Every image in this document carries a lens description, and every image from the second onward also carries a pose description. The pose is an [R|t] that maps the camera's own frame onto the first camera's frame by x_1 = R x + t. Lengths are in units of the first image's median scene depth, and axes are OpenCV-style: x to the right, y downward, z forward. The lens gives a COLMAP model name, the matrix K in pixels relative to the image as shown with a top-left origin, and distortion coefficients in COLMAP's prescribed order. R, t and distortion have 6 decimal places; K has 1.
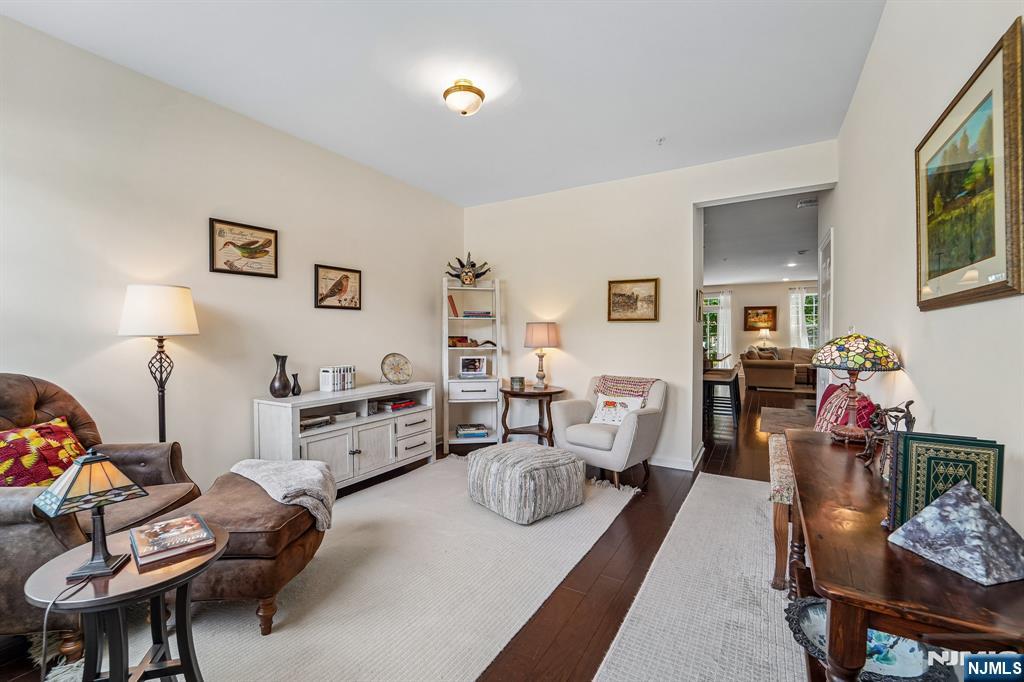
lens RADIAL K [[421.6, 0, 514.7], [0, 421.6, 340.4], [0, 0, 1]] dist [-0.019037, -0.000036]
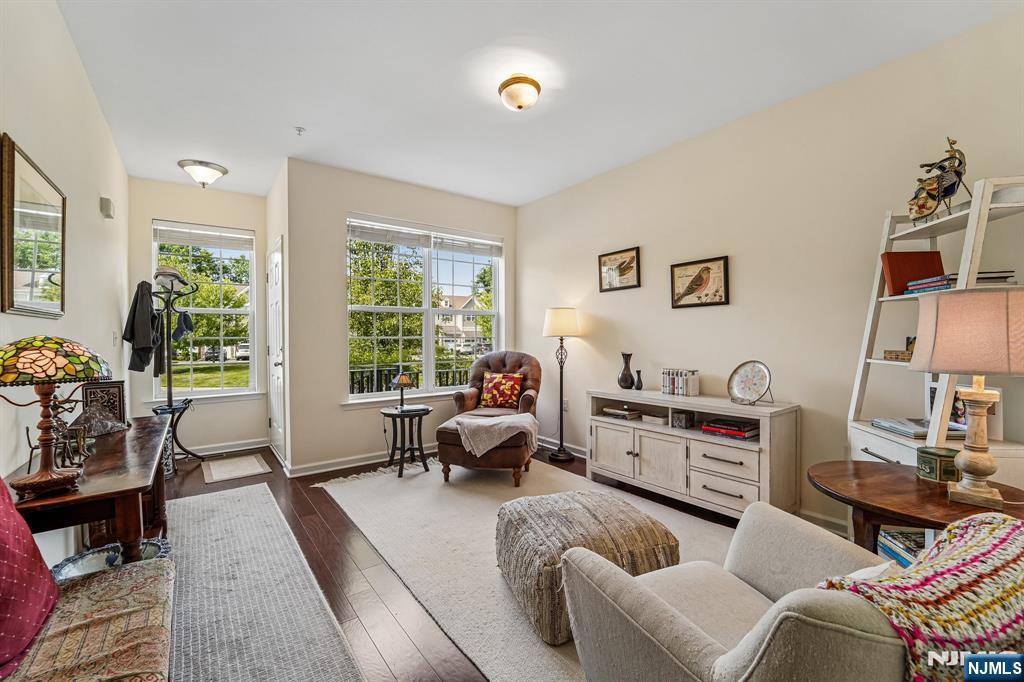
lens RADIAL K [[429.2, 0, 509.3], [0, 429.2, 342.5], [0, 0, 1]] dist [-0.024735, -0.000340]
pose [[-0.380988, 0.008705, -0.924539, 0.608969], [-0.008212, 0.999884, 0.012799, -0.006734], [0.924544, 0.012469, -0.380872, 1.022679]]
